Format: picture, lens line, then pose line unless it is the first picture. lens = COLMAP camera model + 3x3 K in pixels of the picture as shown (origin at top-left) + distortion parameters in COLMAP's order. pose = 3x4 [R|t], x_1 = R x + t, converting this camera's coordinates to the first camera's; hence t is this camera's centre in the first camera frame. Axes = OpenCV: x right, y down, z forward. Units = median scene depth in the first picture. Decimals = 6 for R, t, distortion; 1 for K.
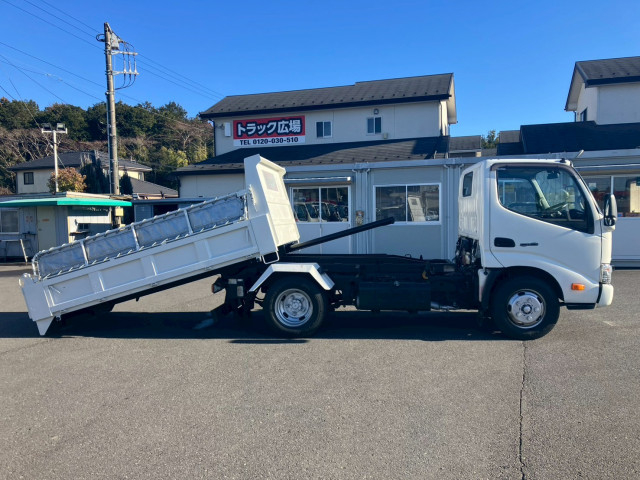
lens RADIAL K [[518.2, 0, 318.9], [0, 518.2, 236.8], [0, 0, 1]] dist [0.029733, -0.009165]
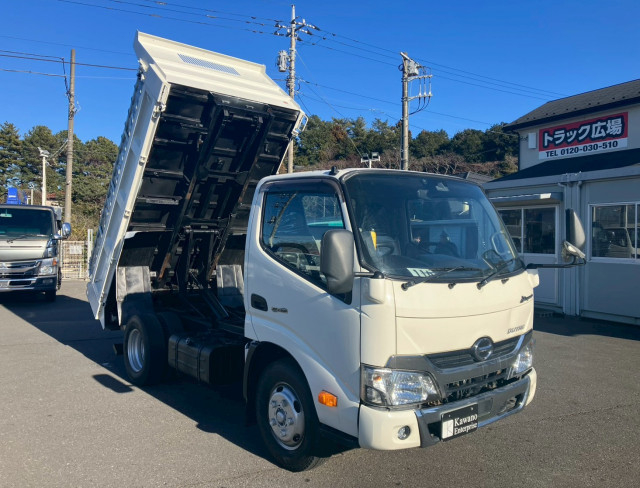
lens RADIAL K [[529.7, 0, 315.6], [0, 529.7, 235.4], [0, 0, 1]] dist [0.015870, 0.014092]
pose [[0.712471, 0.020246, -0.701409, 0.209048], [-0.049033, 0.998577, -0.020983, -0.014829], [0.699986, 0.049342, 0.712450, 0.140600]]
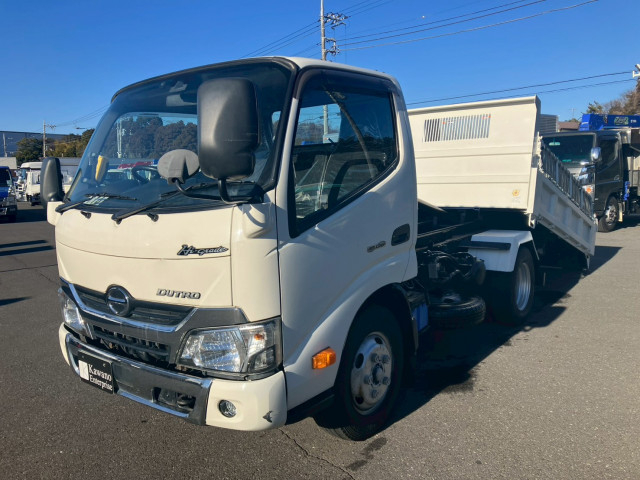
lens RADIAL K [[518.2, 0, 318.9], [0, 518.2, 236.8], [0, 0, 1]] dist [0.029733, -0.009165]
pose [[-0.515655, 0.132739, -0.846451, 0.209545], [0.001118, 0.988030, 0.154260, -0.019197], [0.856795, 0.078598, -0.509631, 0.359888]]
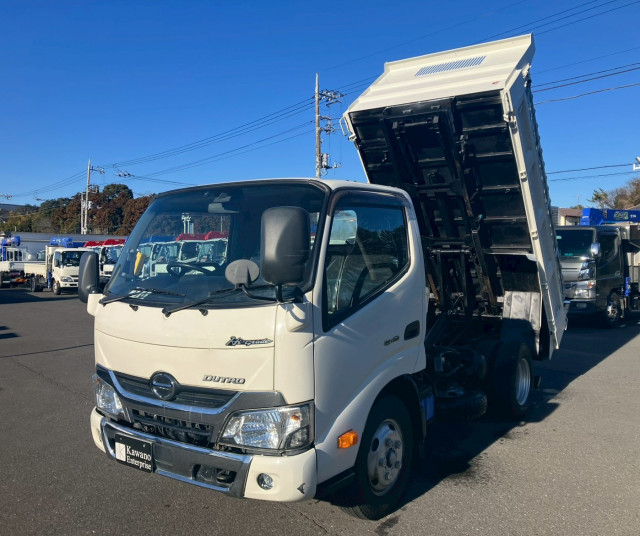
lens RADIAL K [[584.2, 0, 341.4], [0, 584.2, 265.4], [0, 0, 1]] dist [0.010660, 0.008417]
pose [[-0.462129, 0.031199, -0.886264, 0.240831], [-0.027205, 0.998412, 0.049333, -0.025002], [0.886395, 0.046909, -0.460547, 0.367774]]
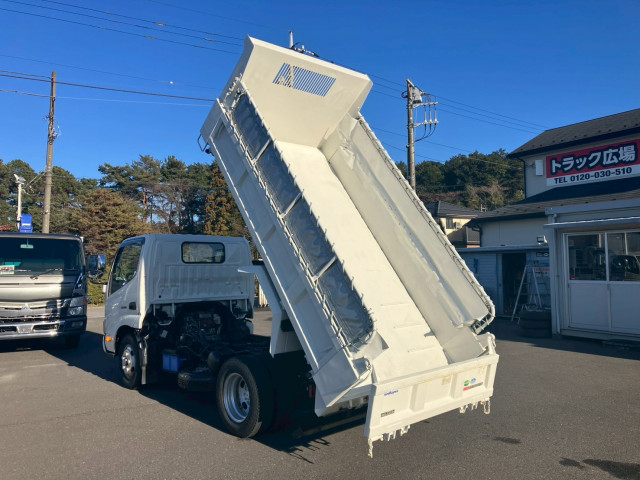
lens RADIAL K [[518.2, 0, 318.9], [0, 518.2, 236.8], [0, 0, 1]] dist [0.029733, -0.009165]
pose [[0.775052, -0.023490, -0.631461, 0.093962], [-0.033224, 0.996412, -0.077845, -0.013082], [0.631024, 0.081314, 0.771490, 0.118521]]
